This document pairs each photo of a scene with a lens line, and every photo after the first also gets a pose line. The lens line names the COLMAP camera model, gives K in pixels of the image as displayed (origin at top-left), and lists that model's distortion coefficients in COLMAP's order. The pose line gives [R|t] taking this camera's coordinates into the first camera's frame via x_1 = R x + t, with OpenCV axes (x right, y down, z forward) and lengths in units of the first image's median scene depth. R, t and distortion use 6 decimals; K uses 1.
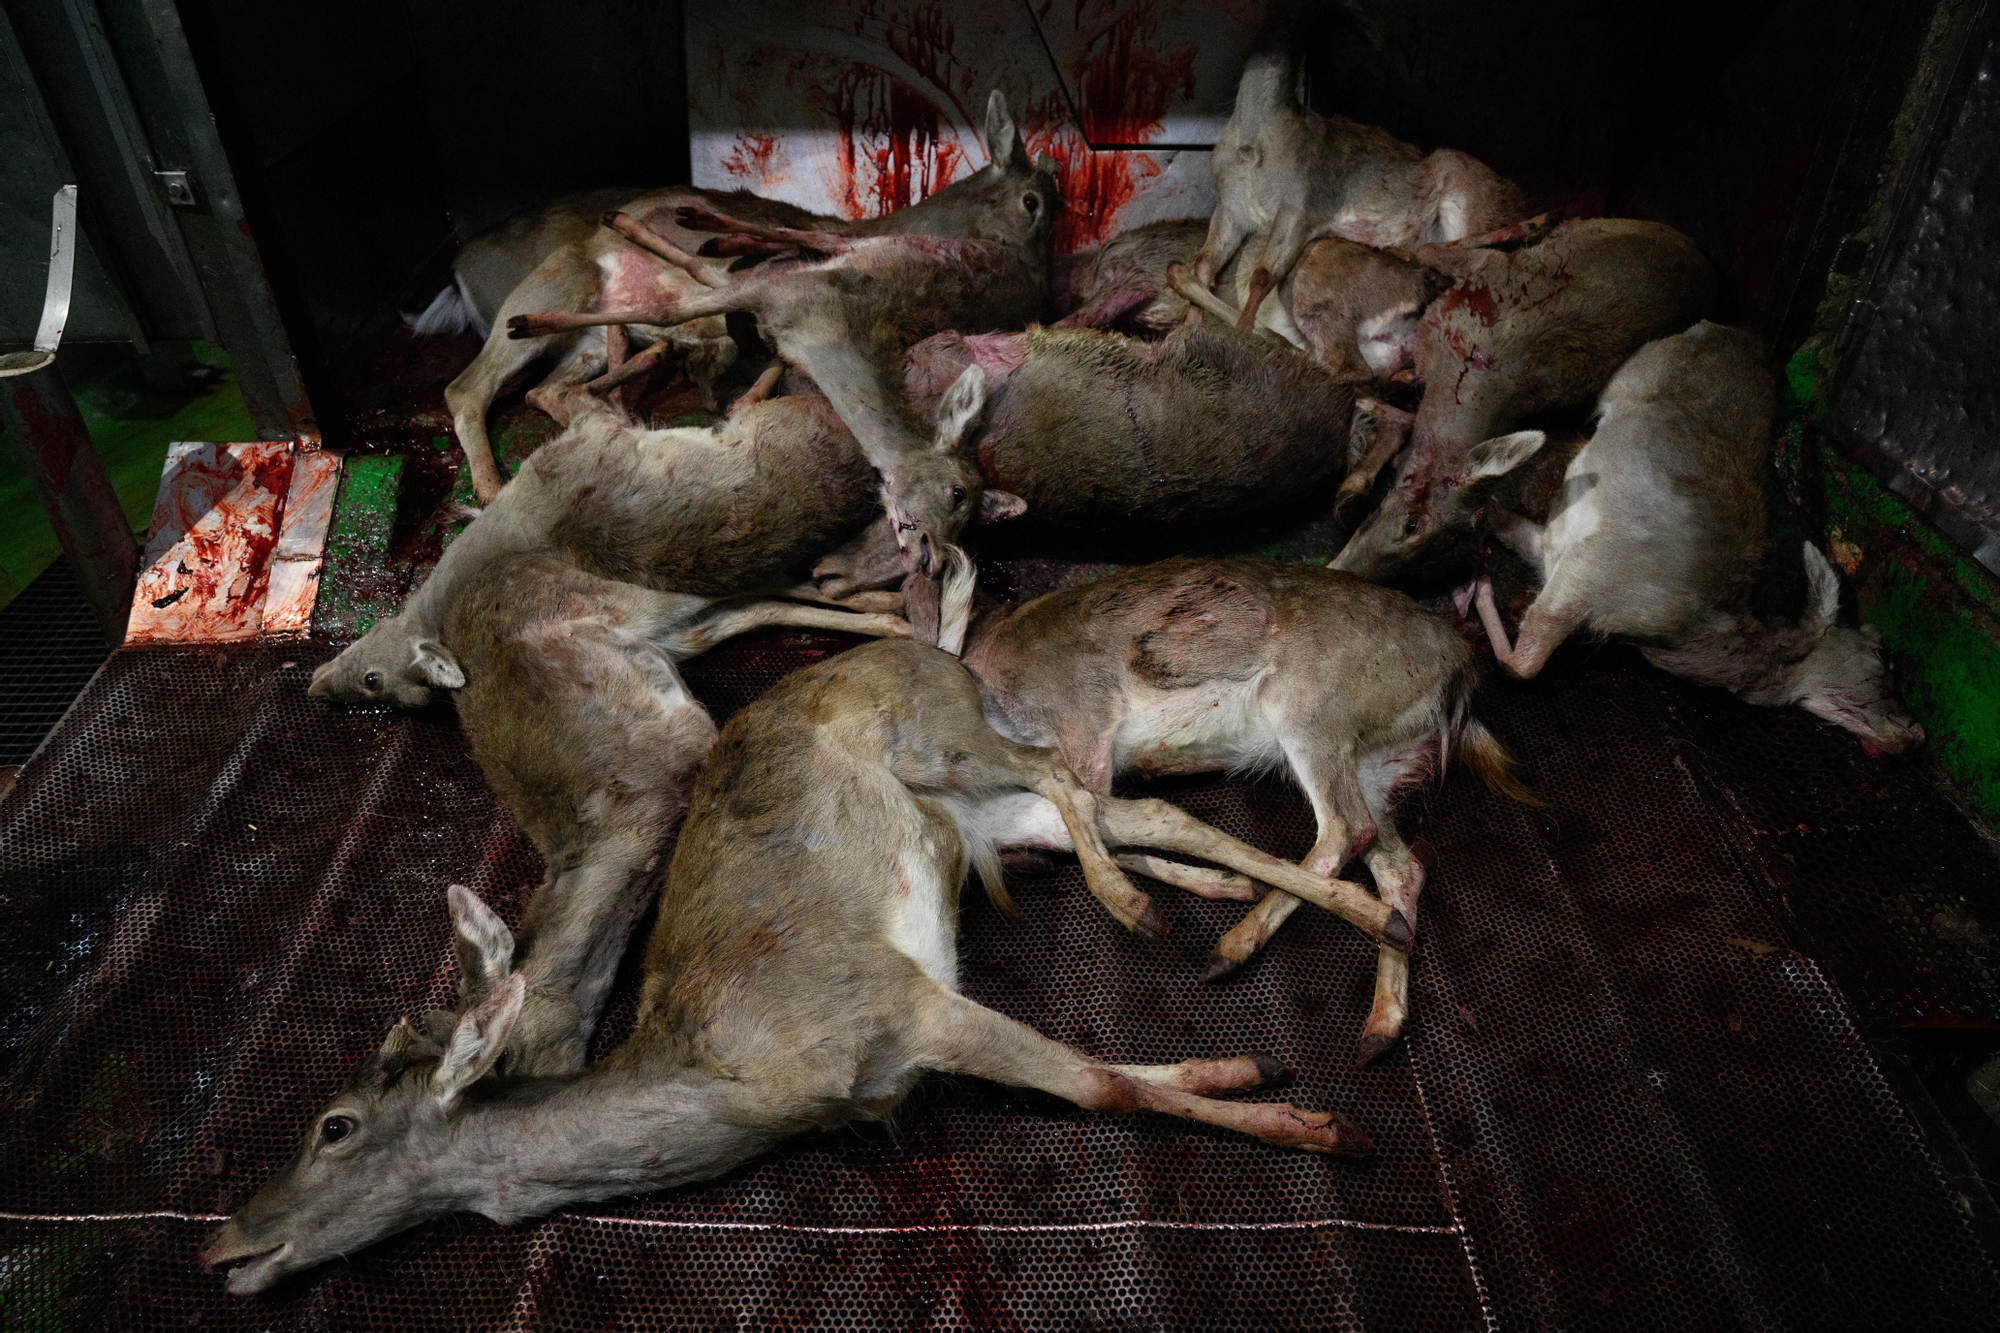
lens RADIAL K [[1384.0, 0, 1002.3], [0, 1384.0, 663.2], [0, 0, 1]] dist [-0.001510, 0.003395]
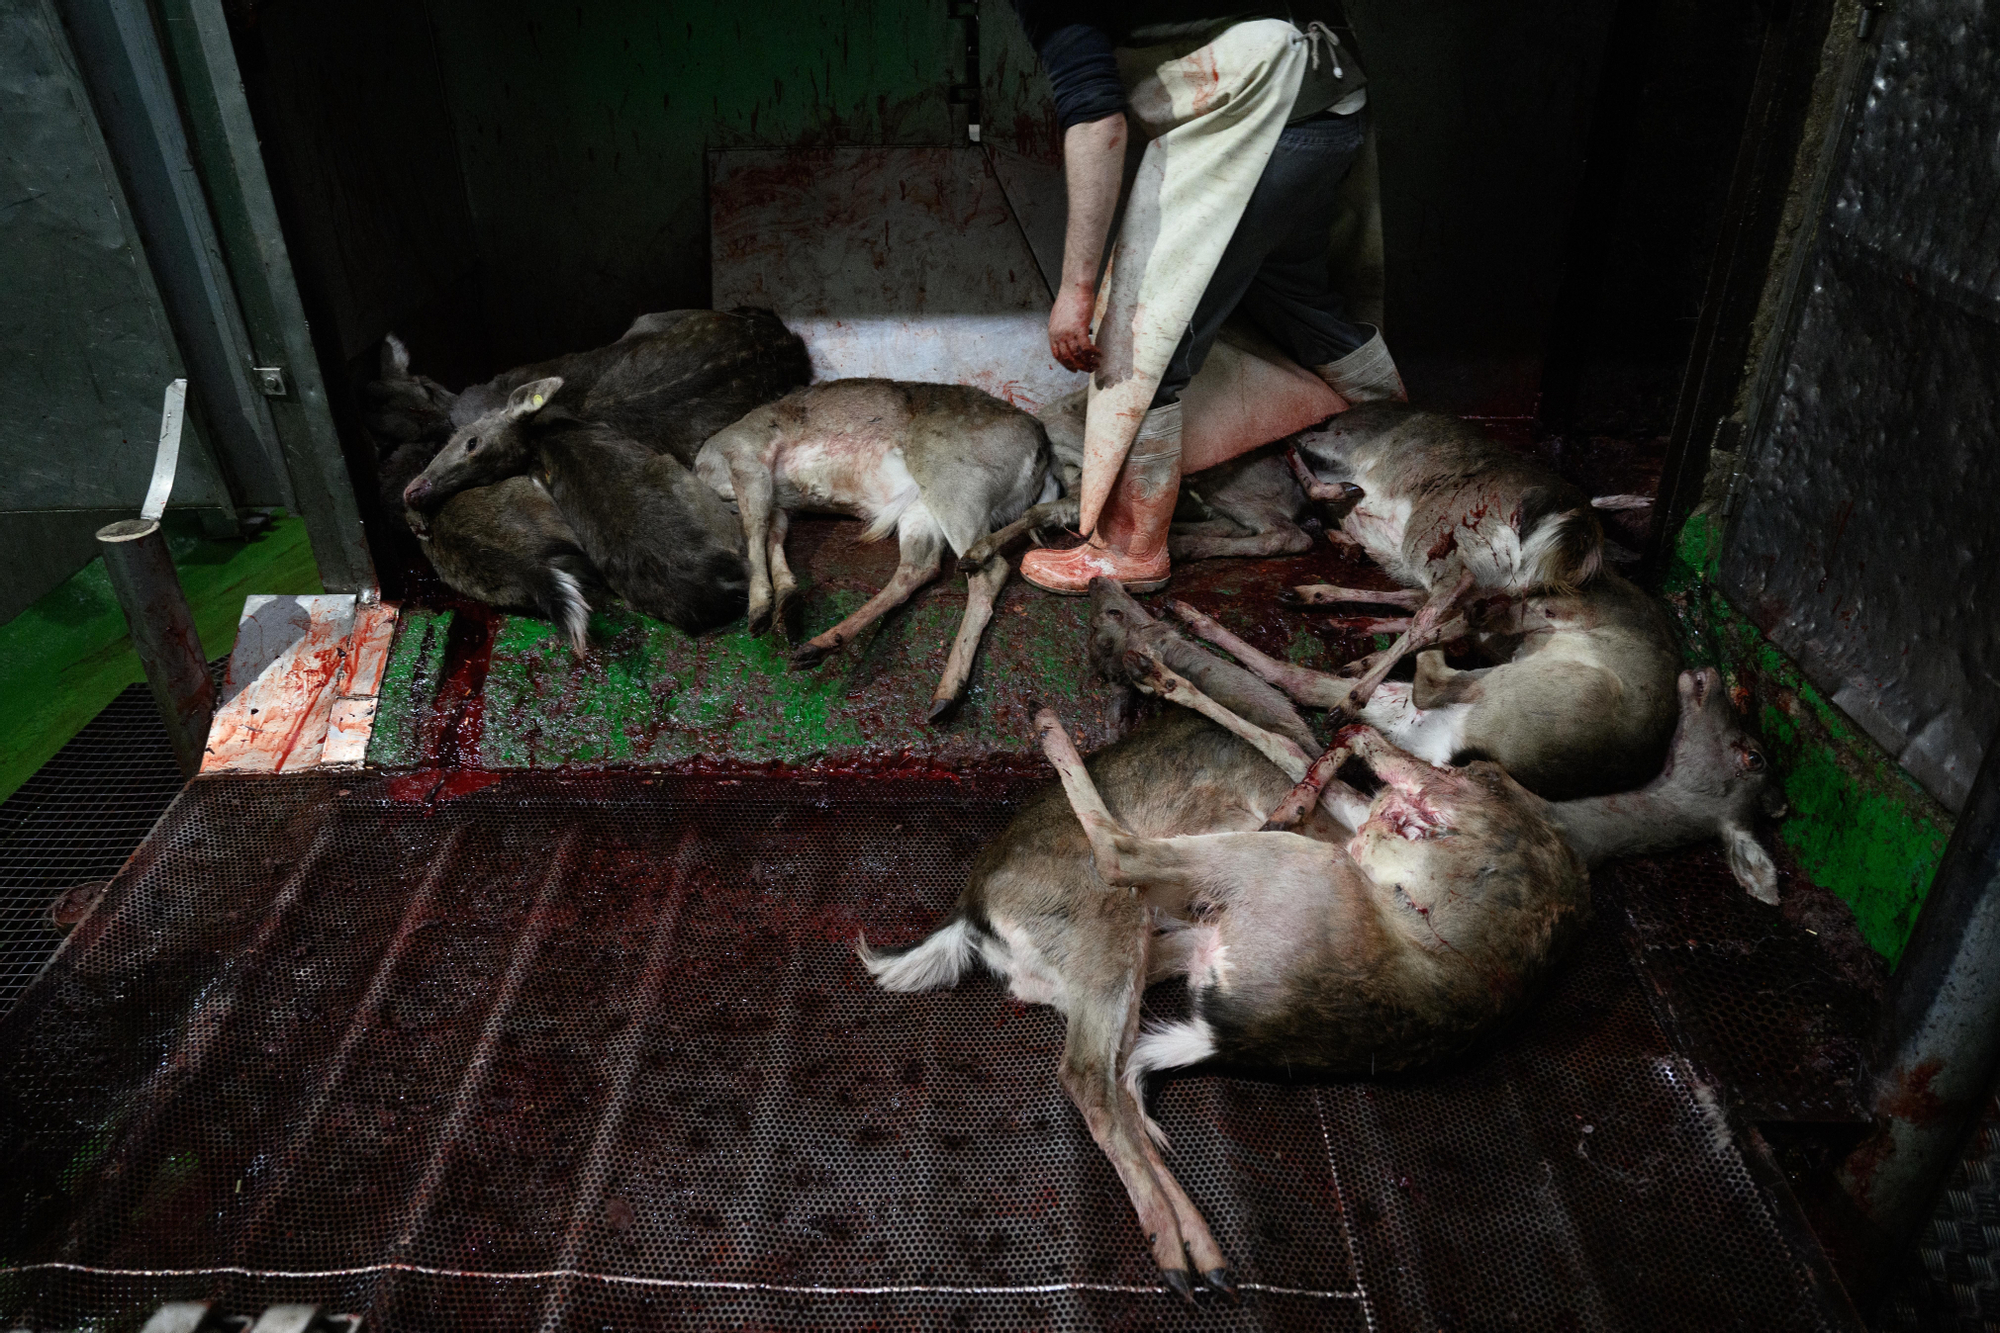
lens RADIAL K [[1384.0, 0, 997.8], [0, 1384.0, 666.1], [0, 0, 1]] dist [-0.001510, 0.003395]
pose [[0.999822, 0.001312, -0.018811, 0.051426], [-0.003094, 0.995471, -0.095016, 0.005604], [0.018601, 0.095057, 0.995298, -0.174168]]
